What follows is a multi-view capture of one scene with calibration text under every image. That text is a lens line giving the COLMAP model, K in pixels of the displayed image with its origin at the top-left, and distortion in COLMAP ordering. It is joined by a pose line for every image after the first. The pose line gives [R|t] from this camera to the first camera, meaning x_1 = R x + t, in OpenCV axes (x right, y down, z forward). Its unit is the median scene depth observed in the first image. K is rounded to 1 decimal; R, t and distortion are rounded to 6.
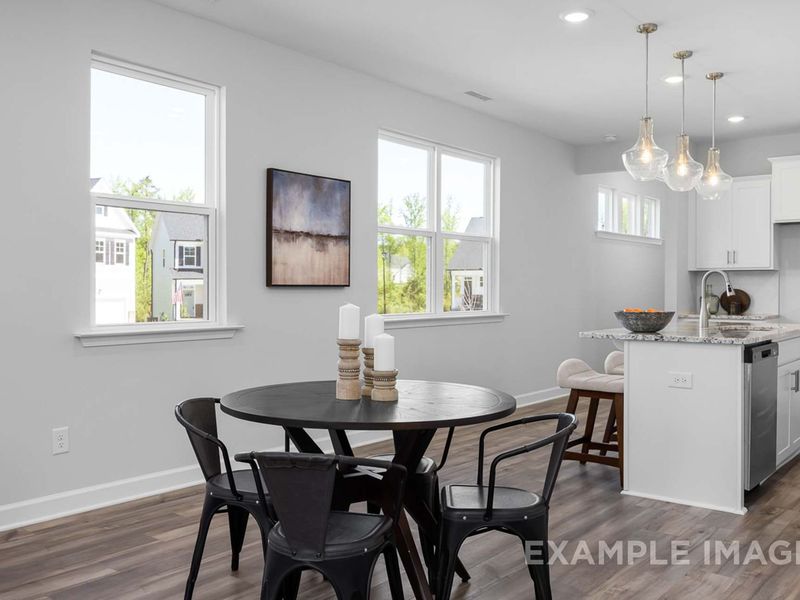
lens RADIAL K [[762.1, 0, 400.0], [0, 762.1, 300.0], [0, 0, 1]] dist [-0.009276, 0.000362]
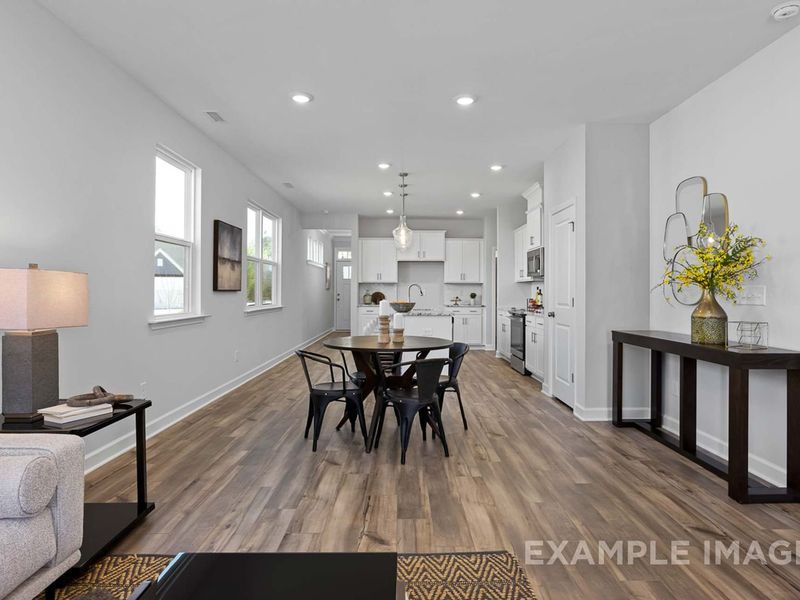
lens RADIAL K [[477.5, 0, 410.1], [0, 477.5, 290.2], [0, 0, 1]] dist [-0.003481, -0.000520]
pose [[0.770386, 0.002837, 0.637572, -0.487753], [0.007351, 0.999884, -0.013331, -0.002353], [-0.637536, 0.014957, 0.770276, -0.069882]]
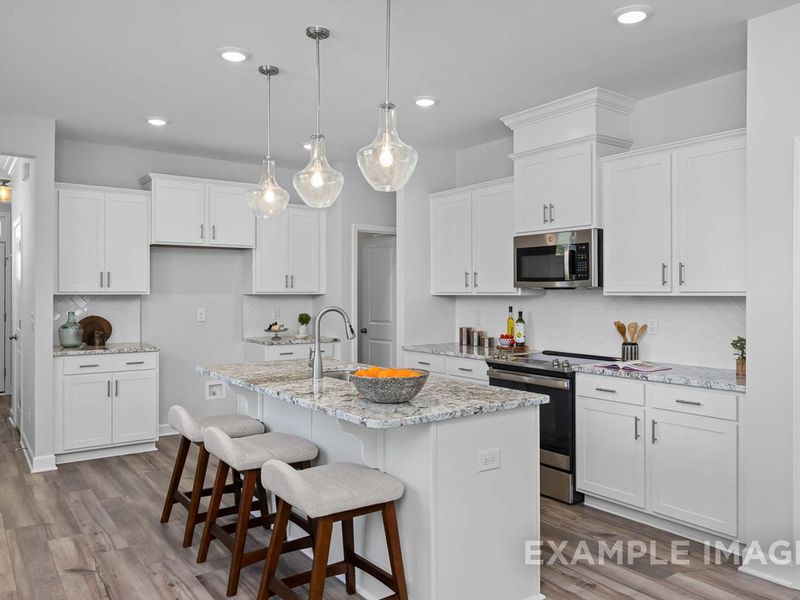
lens RADIAL K [[619.4, 0, 401.7], [0, 619.4, 291.3], [0, 0, 1]] dist [0.014212, 0.002315]
pose [[0.274947, 0.002219, 0.961457, -0.215705], [0.014381, 0.999876, -0.006420, -0.051276], [-0.961352, 0.015592, 0.274881, 0.741481]]
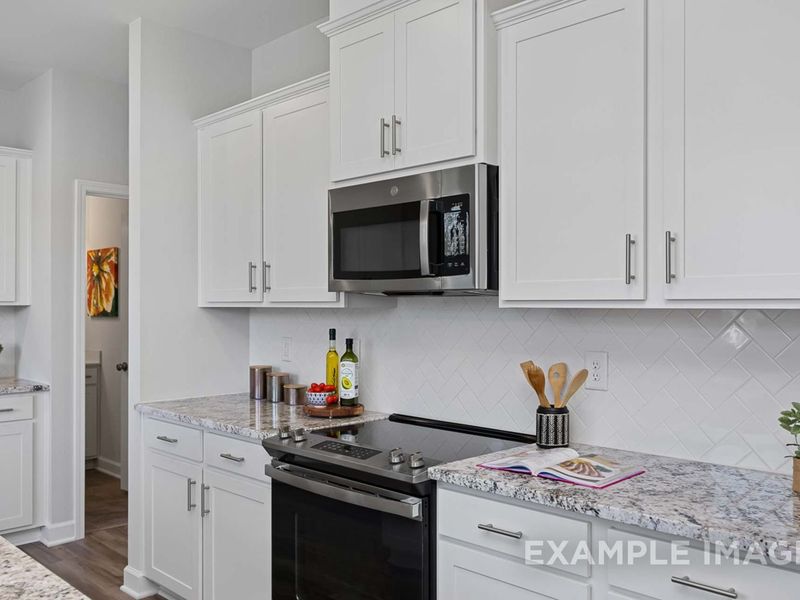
lens RADIAL K [[724.3, 0, 400.0], [0, 724.3, 300.0], [0, 0, 1]] dist [-0.007833, -0.002930]
pose [[0.117373, 0.008285, 0.993053, 0.197839], [0.012370, 0.999875, -0.009804, -0.048433], [-0.993011, 0.013435, 0.117255, 0.718749]]
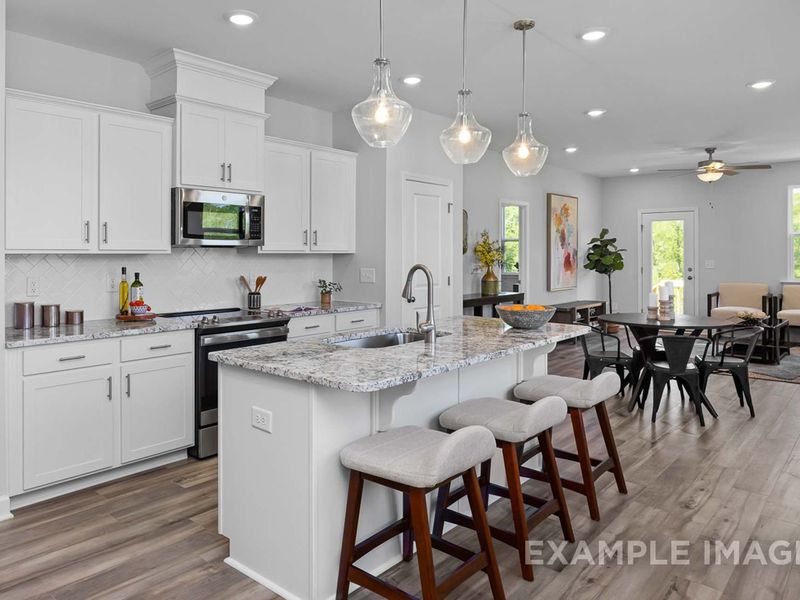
lens RADIAL K [[566.6, 0, 355.3], [0, 566.6, 259.8], [0, 0, 1]] dist [0.003931, 0.004961]
pose [[-0.996855, -0.003721, 0.079160, 0.437822], [-0.001660, 0.999658, 0.026083, -0.060865], [-0.079230, 0.025869, -0.996521, 1.582770]]
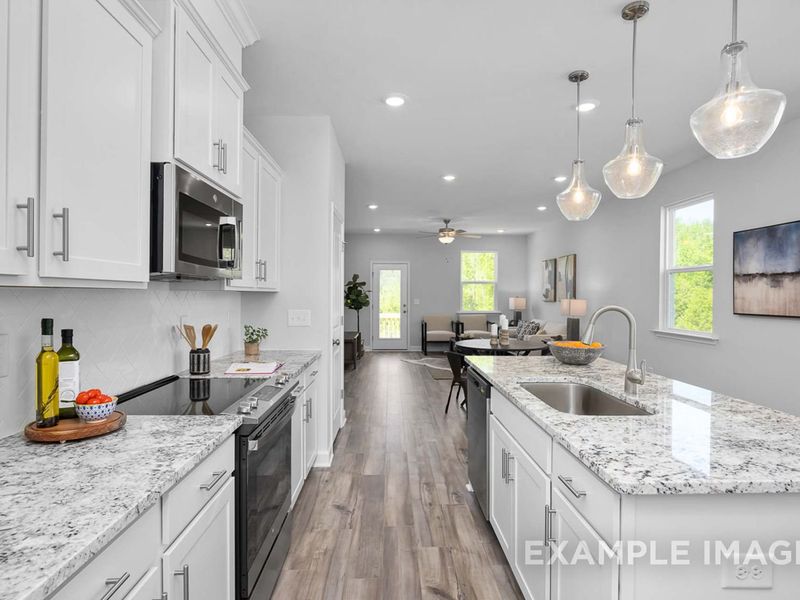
lens RADIAL K [[441.9, 0, 400.0], [0, 441.9, 300.0], [0, 0, 1]] dist [-0.002687, 0.000031]
pose [[-0.768258, 0.001484, -0.640138, 0.814294], [-0.016166, 0.999633, 0.021719, -0.050498], [0.639936, 0.027035, -0.767953, 1.182199]]
